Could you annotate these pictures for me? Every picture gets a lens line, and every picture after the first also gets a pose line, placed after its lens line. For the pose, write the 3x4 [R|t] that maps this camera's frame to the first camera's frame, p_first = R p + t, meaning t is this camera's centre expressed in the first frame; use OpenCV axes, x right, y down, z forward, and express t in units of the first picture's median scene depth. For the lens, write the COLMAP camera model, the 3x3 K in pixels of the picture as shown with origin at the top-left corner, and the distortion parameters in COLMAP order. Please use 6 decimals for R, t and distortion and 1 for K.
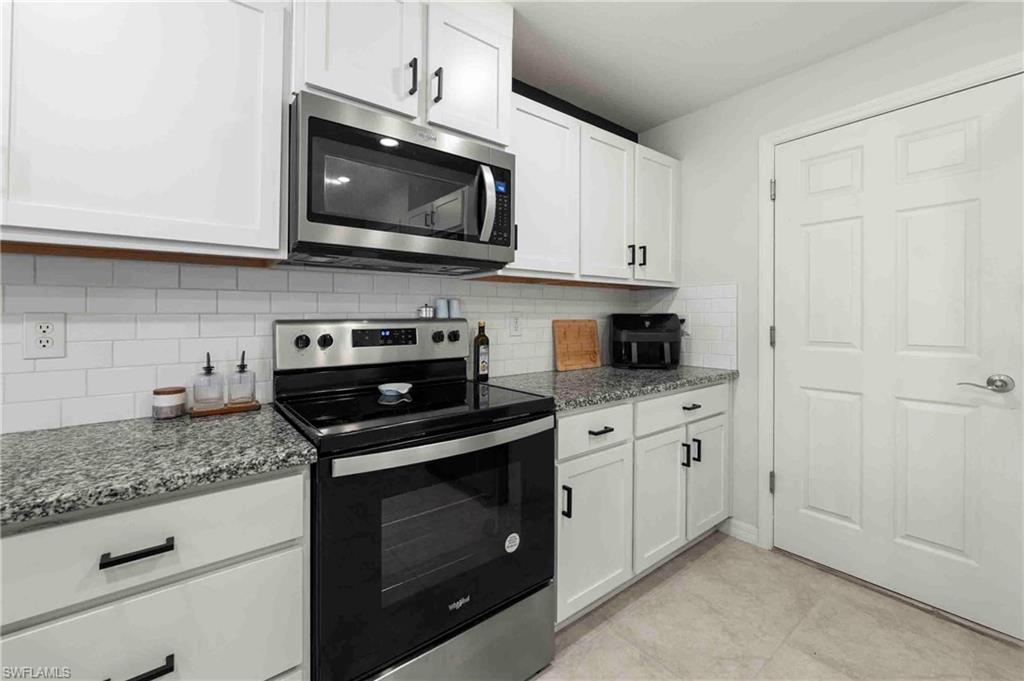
lens RADIAL K [[422.8, 0, 511.0], [0, 422.8, 315.5], [0, 0, 1]] dist [-0.001885, 0.000110]
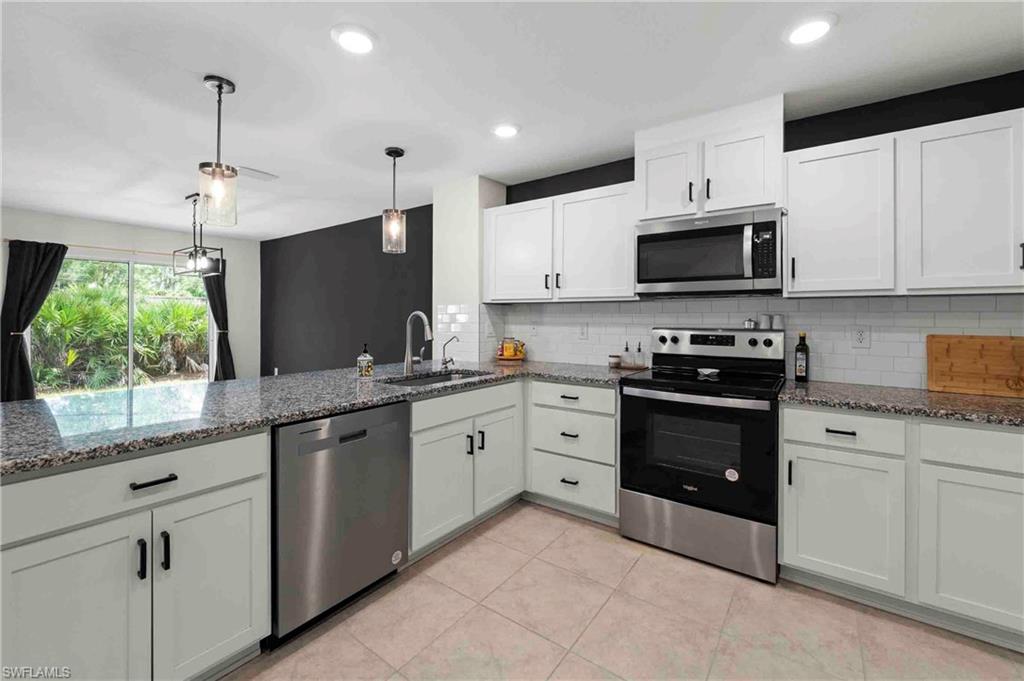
lens RADIAL K [[422.8, 0, 511.0], [0, 422.8, 315.5], [0, 0, 1]] dist [-0.001885, 0.000110]
pose [[0.275598, 0.000546, -0.961273, 1.081095], [-0.003012, 0.999995, -0.000296, -0.040567], [0.961268, 0.002977, 0.275599, -0.181369]]
